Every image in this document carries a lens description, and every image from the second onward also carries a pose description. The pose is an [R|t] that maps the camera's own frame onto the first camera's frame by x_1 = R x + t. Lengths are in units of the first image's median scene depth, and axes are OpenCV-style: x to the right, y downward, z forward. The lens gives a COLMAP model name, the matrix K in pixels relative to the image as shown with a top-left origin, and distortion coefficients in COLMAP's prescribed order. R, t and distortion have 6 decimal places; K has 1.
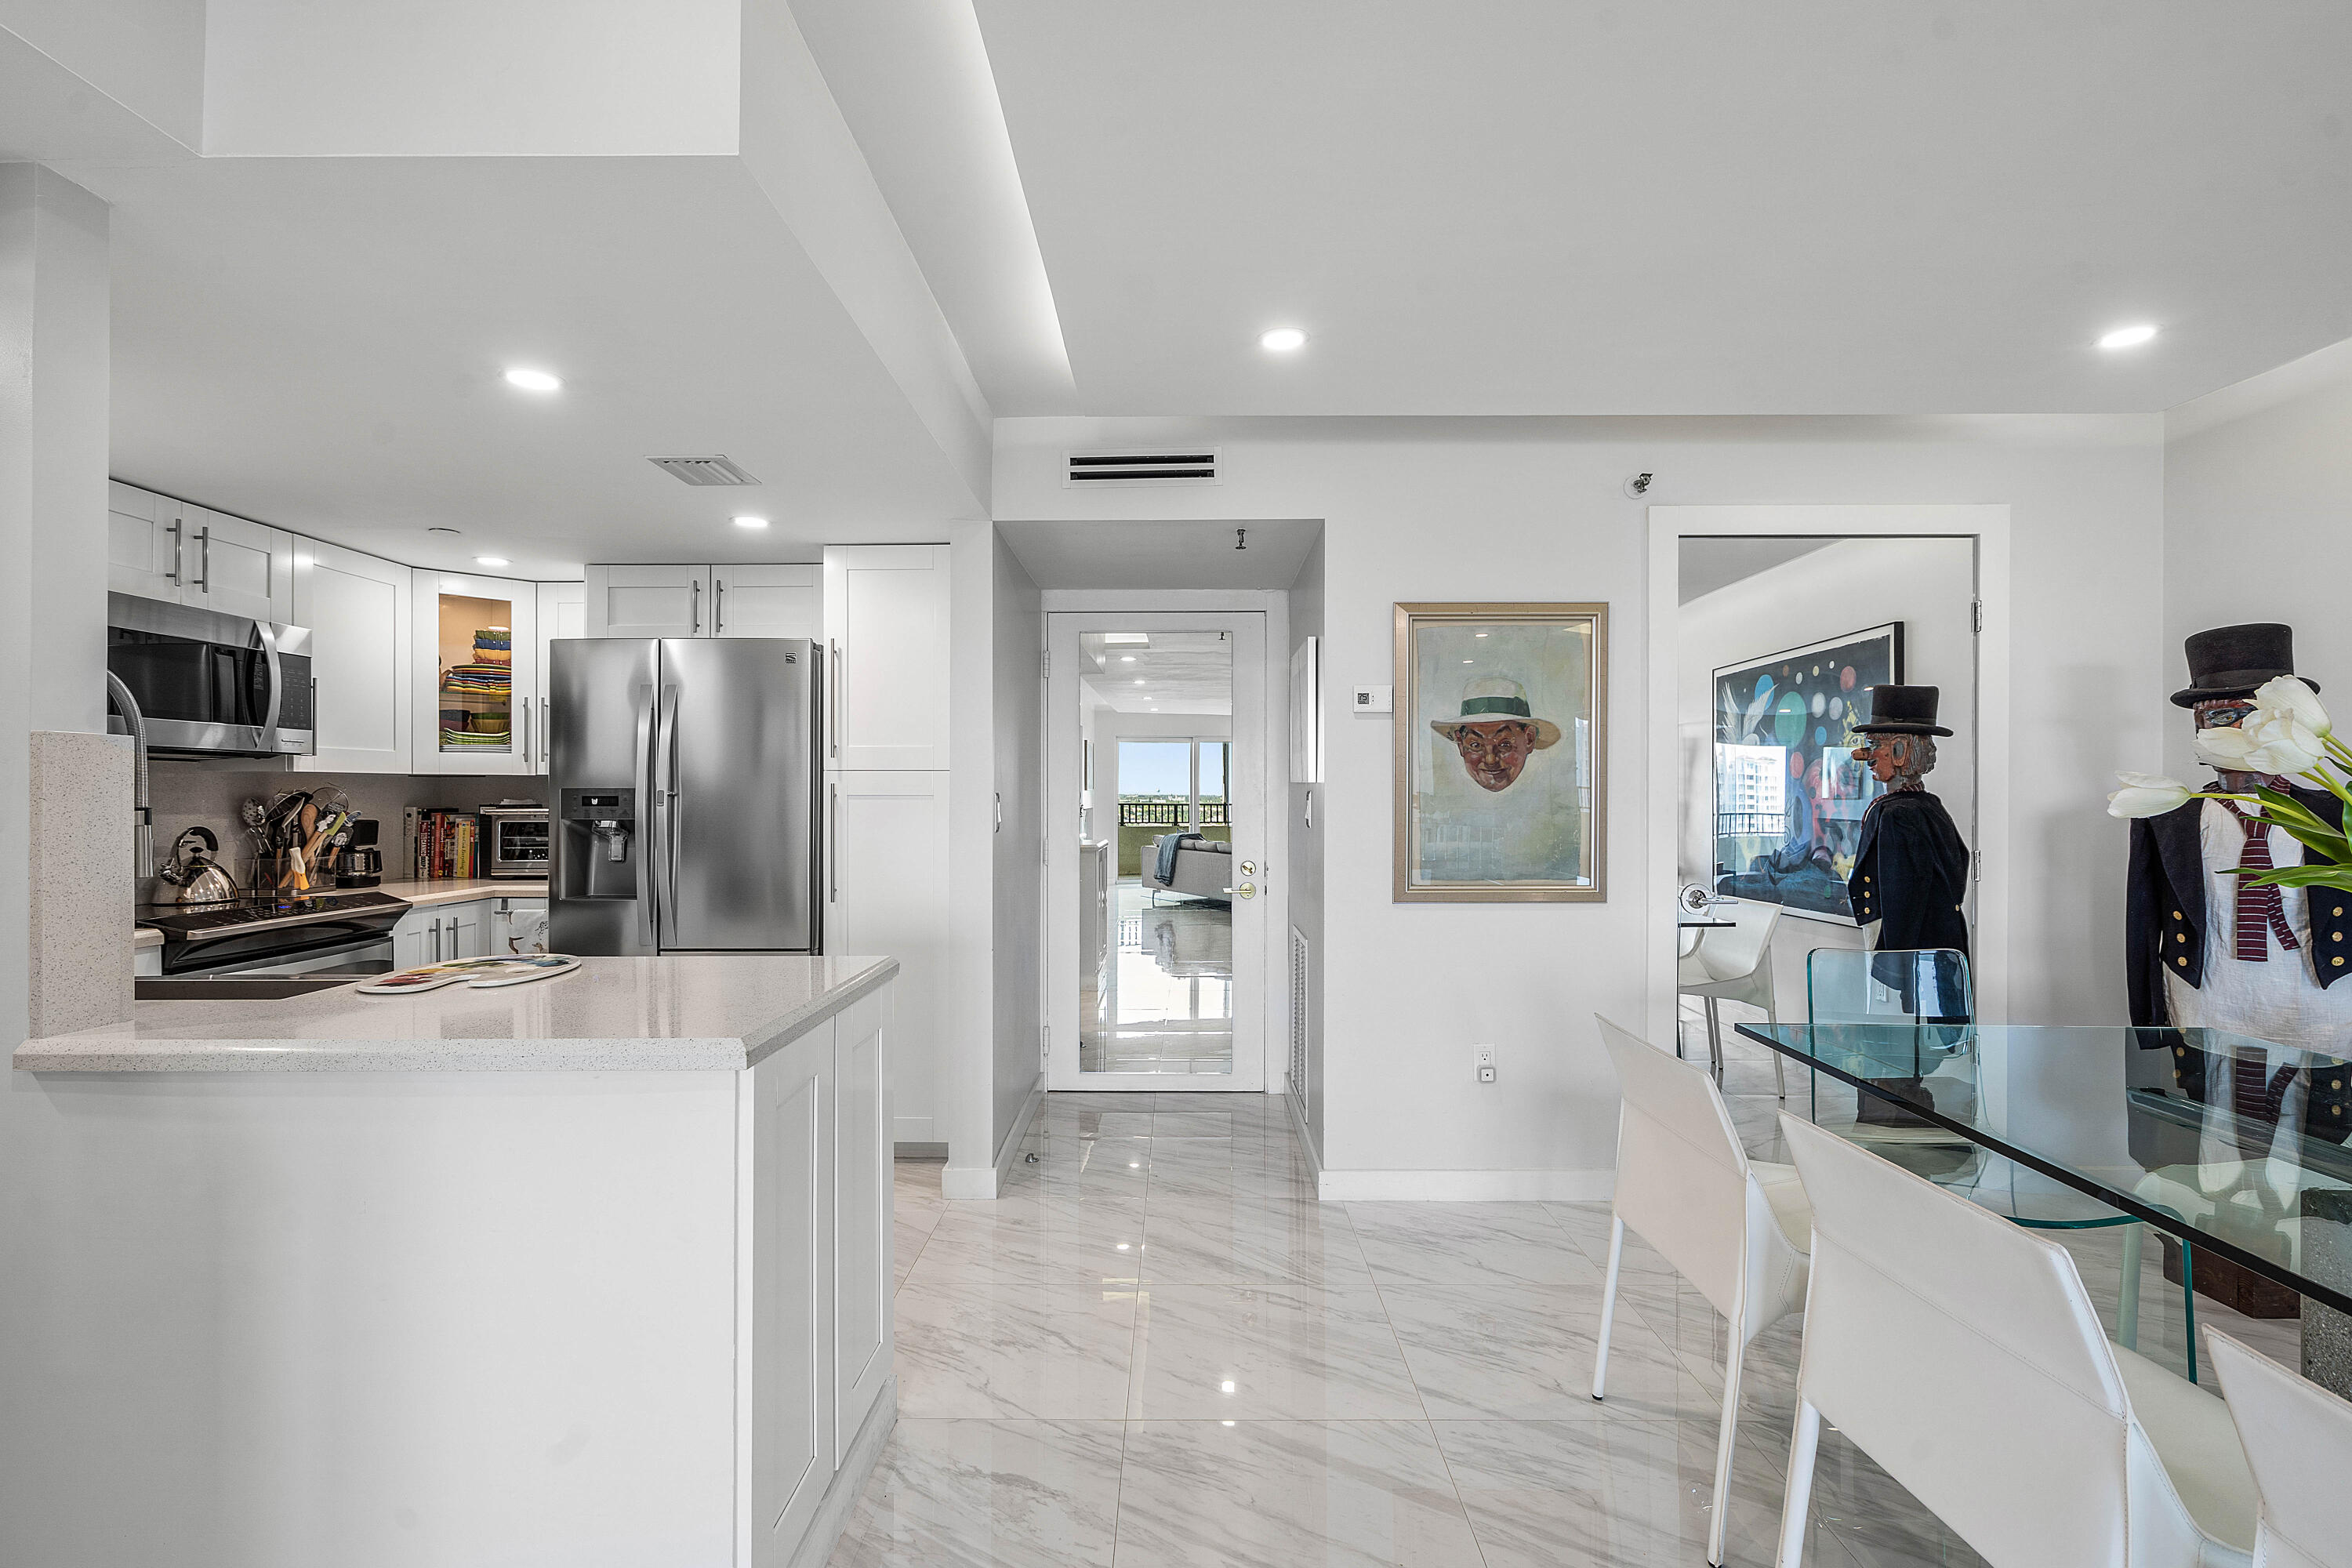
lens RADIAL K [[1091.3, 0, 1160.4], [0, 1091.3, 798.7], [0, 0, 1]] dist [-0.000970, 0.000262]
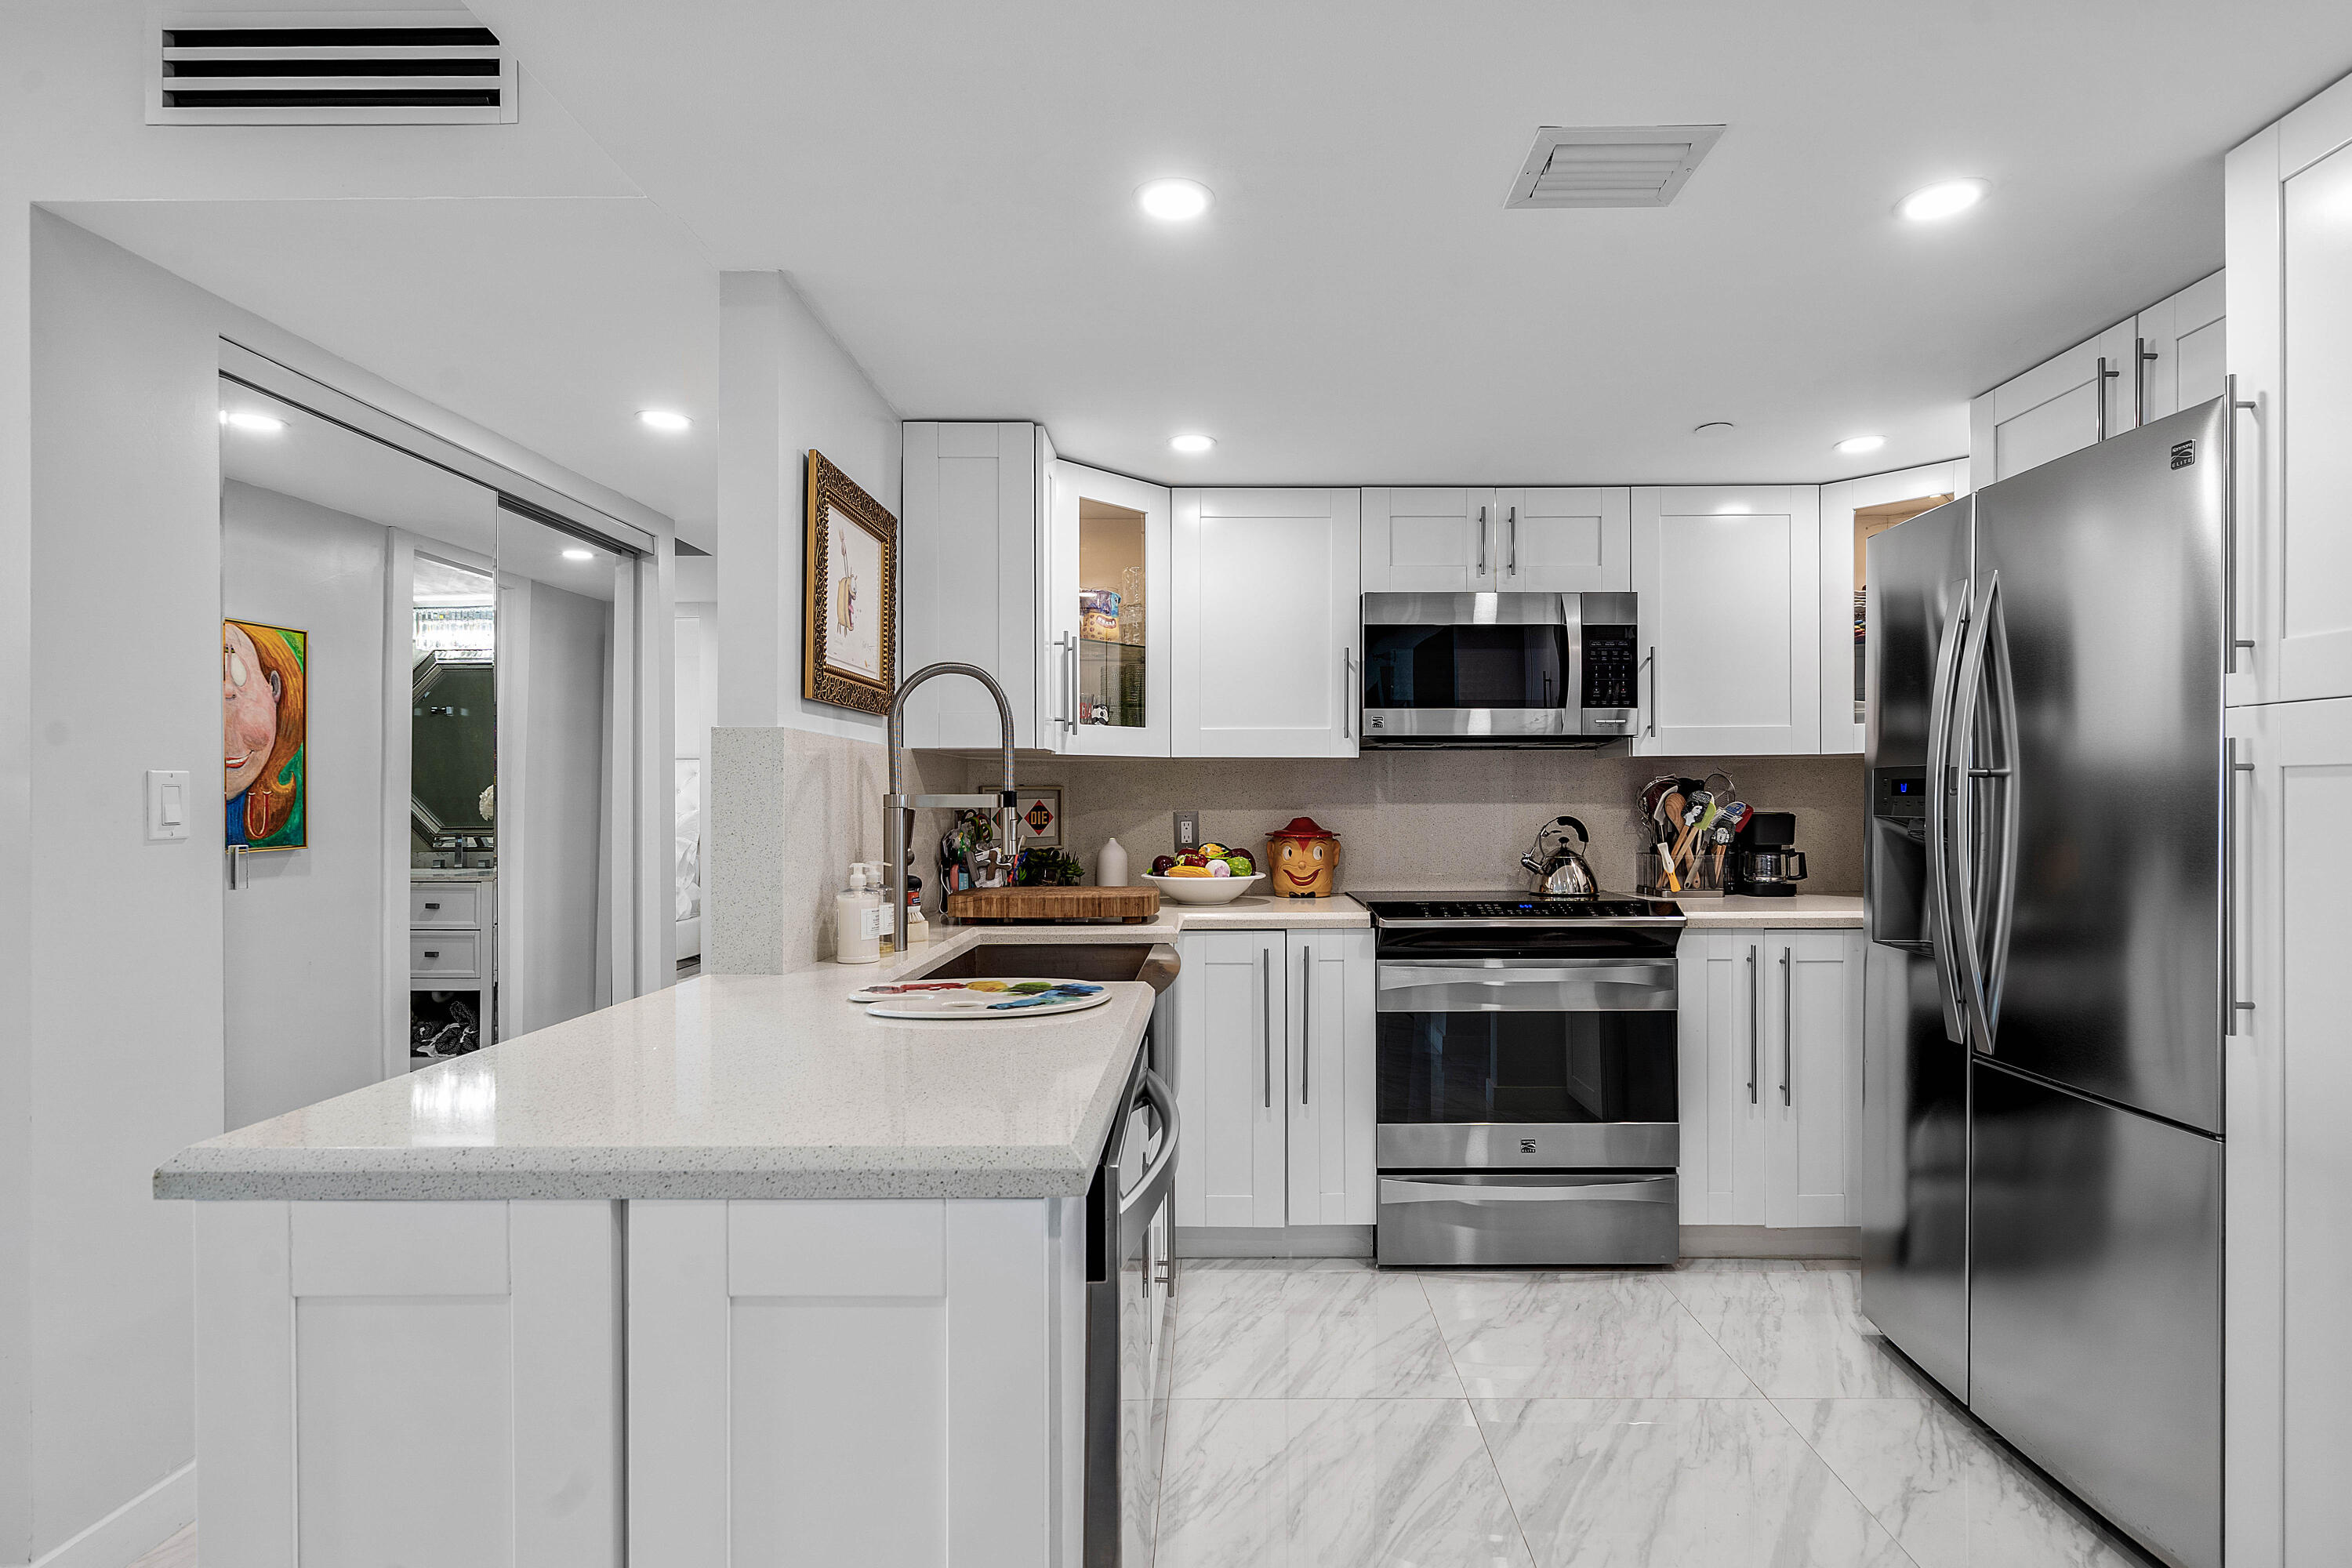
lens RADIAL K [[1156.2, 0, 1207.9], [0, 1156.2, 798.2], [0, 0, 1]] dist [0.001234, 0.000974]
pose [[-0.002669, 0.000413, -0.999996, 0.135799], [-0.000086, 1.000000, 0.000413, 0.008450], [0.999996, 0.000087, -0.002669, 0.635359]]
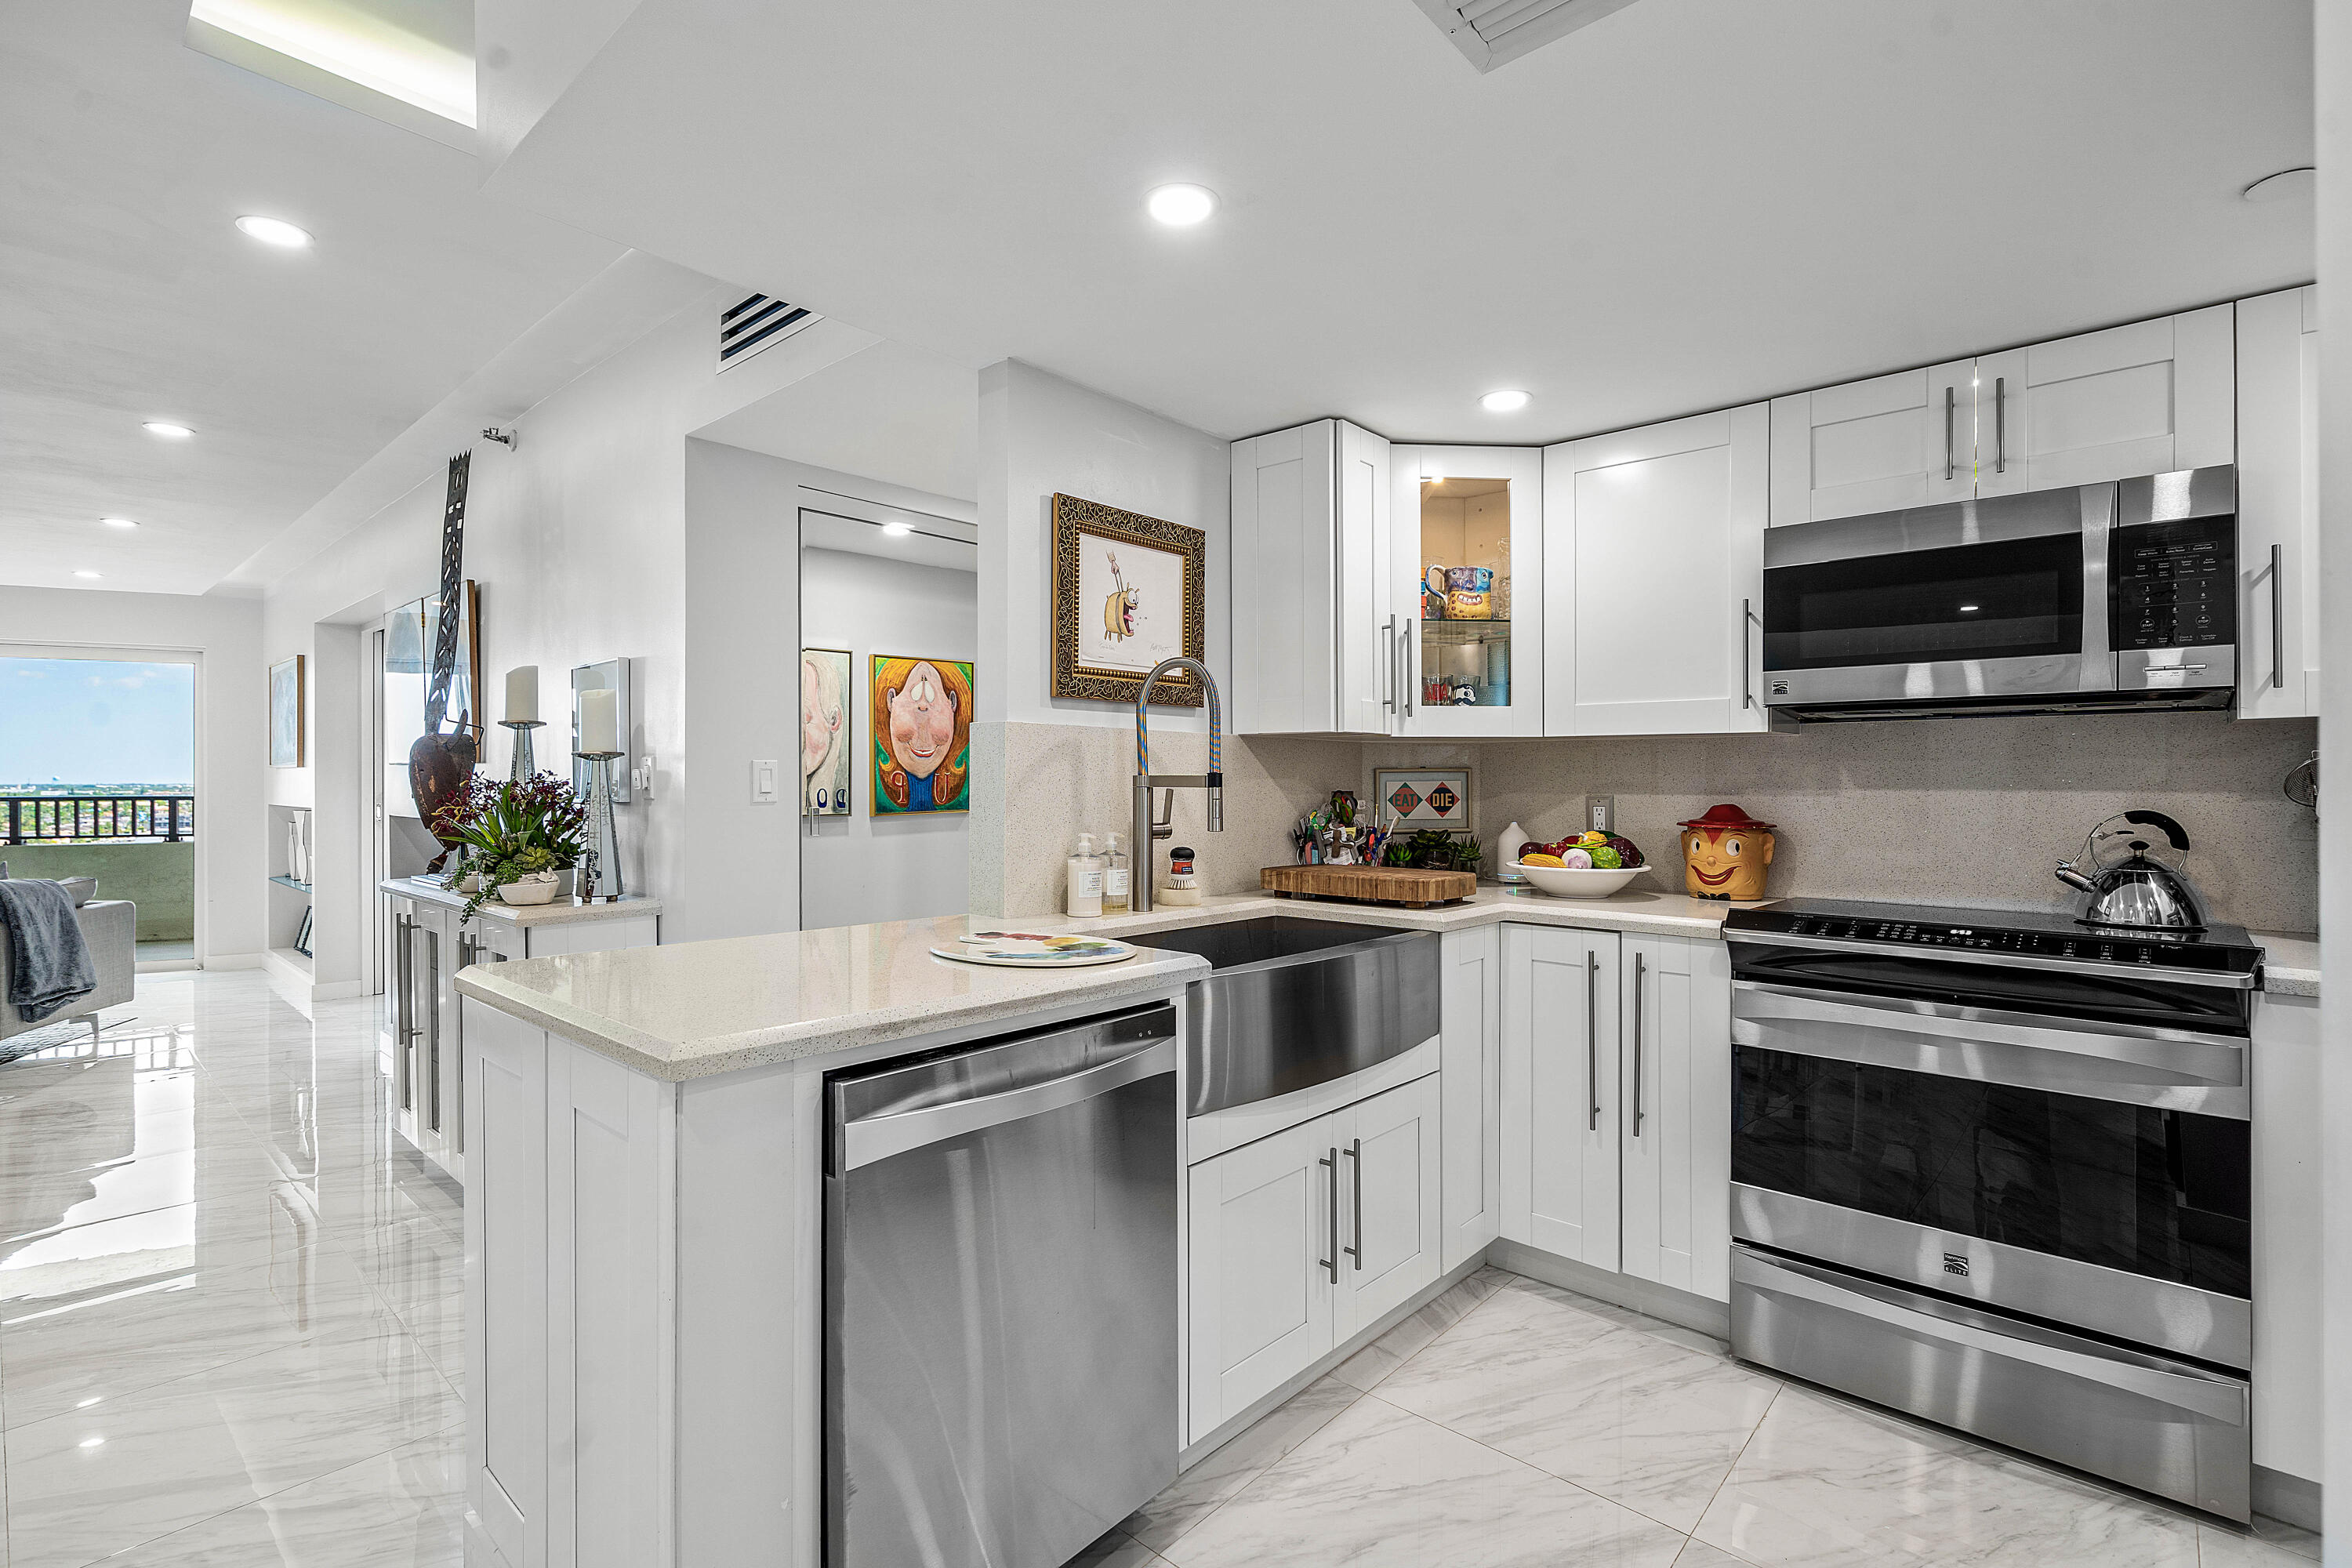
lens RADIAL K [[1100.4, 0, 1140.8], [0, 1100.4, 777.6], [0, 0, 1]] dist [-0.000887, 0.007031]
pose [[-0.675199, -0.002718, -0.737631, 0.016592], [-0.004548, 0.999990, 0.000478, 0.007501], [0.737622, 0.003678, -0.675204, 0.931668]]
